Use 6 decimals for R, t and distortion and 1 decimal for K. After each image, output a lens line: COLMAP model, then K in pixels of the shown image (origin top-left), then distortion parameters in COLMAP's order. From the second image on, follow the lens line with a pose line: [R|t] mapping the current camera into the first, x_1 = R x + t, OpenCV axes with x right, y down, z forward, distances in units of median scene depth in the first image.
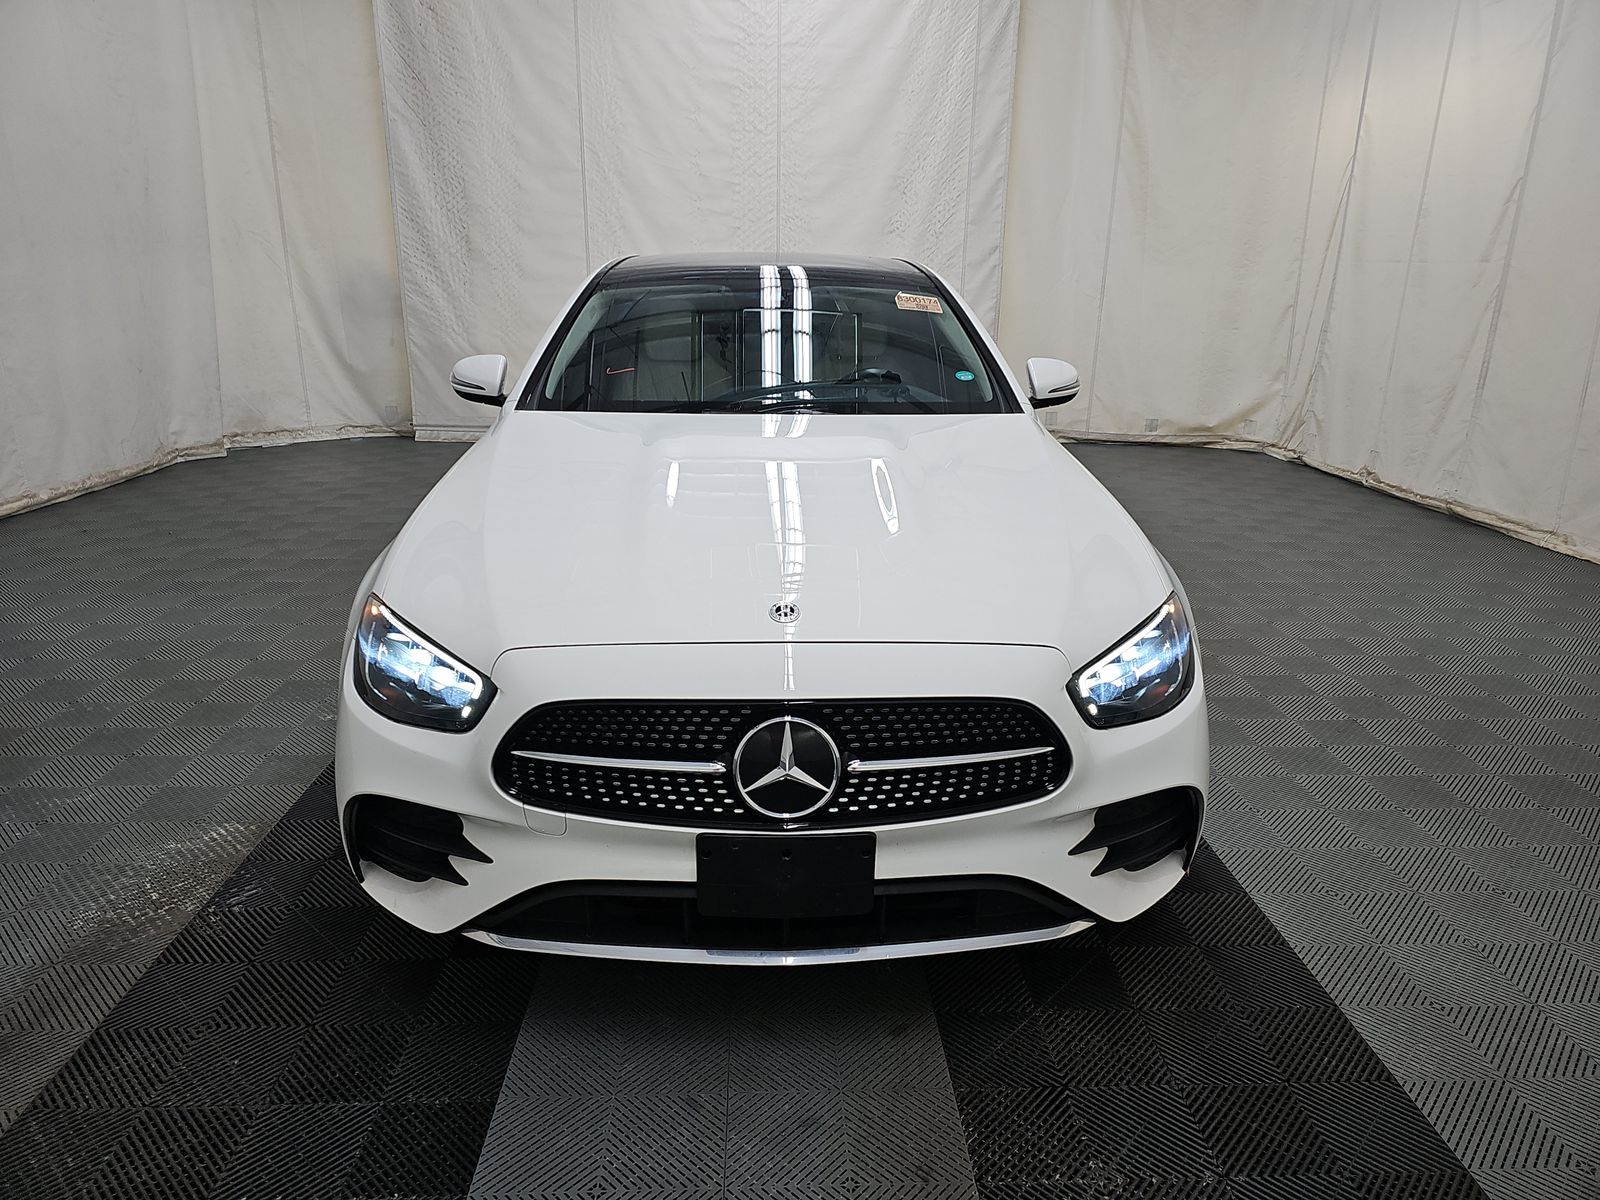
lens RADIAL K [[1072.7, 0, 795.6], [0, 1072.7, 604.9], [0, 0, 1]] dist [0.045593, -0.039574]
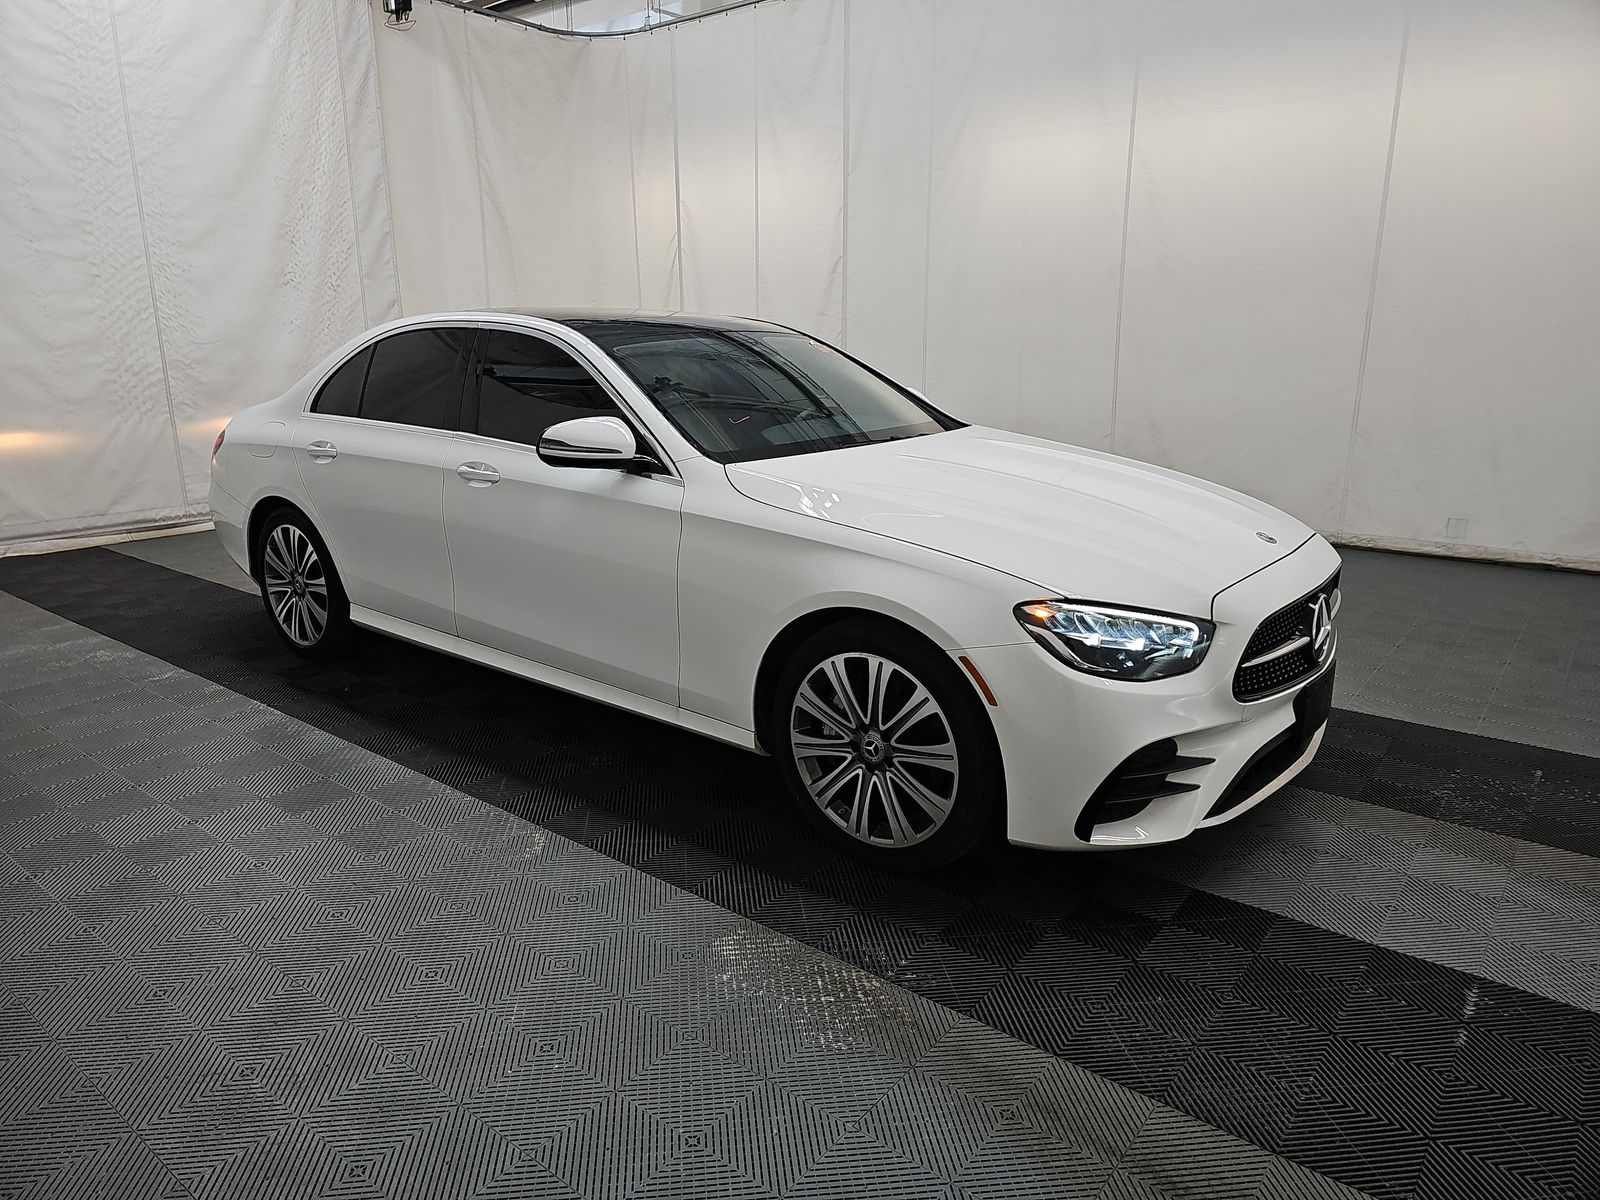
lens RADIAL K [[1072.7, 0, 795.6], [0, 1072.7, 604.9], [0, 0, 1]] dist [0.045593, -0.039574]
pose [[0.647461, -0.205579, 0.733847, -0.374180], [0.238901, 0.969144, 0.060716, -0.036643], [-0.723685, 0.136005, 0.676596, 0.108652]]
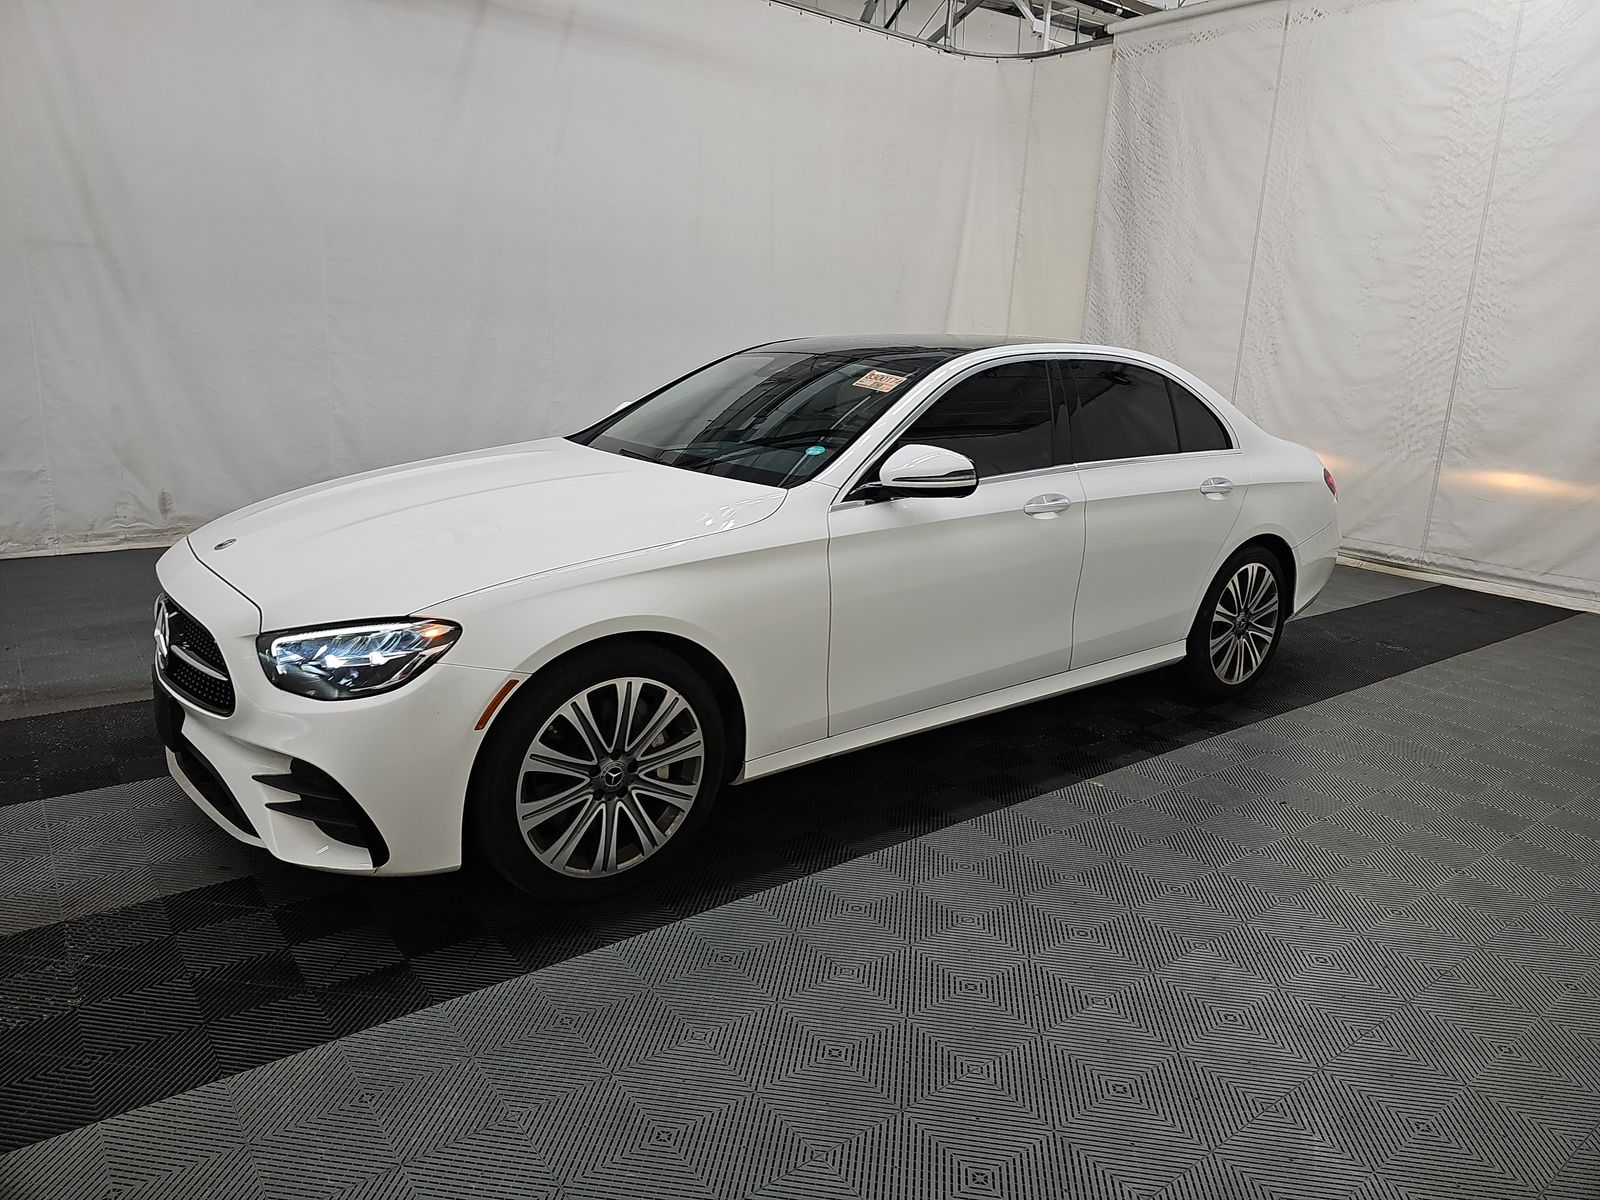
lens RADIAL K [[1048.6, 0, 802.7], [0, 1048.6, 592.6], [0, 0, 1]] dist [0.061245, -0.052740]
pose [[0.580438, 0.206020, -0.787812, 0.382569], [-0.276990, 0.959728, 0.046898, -0.052013], [0.765747, 0.190995, 0.614128, 0.168557]]
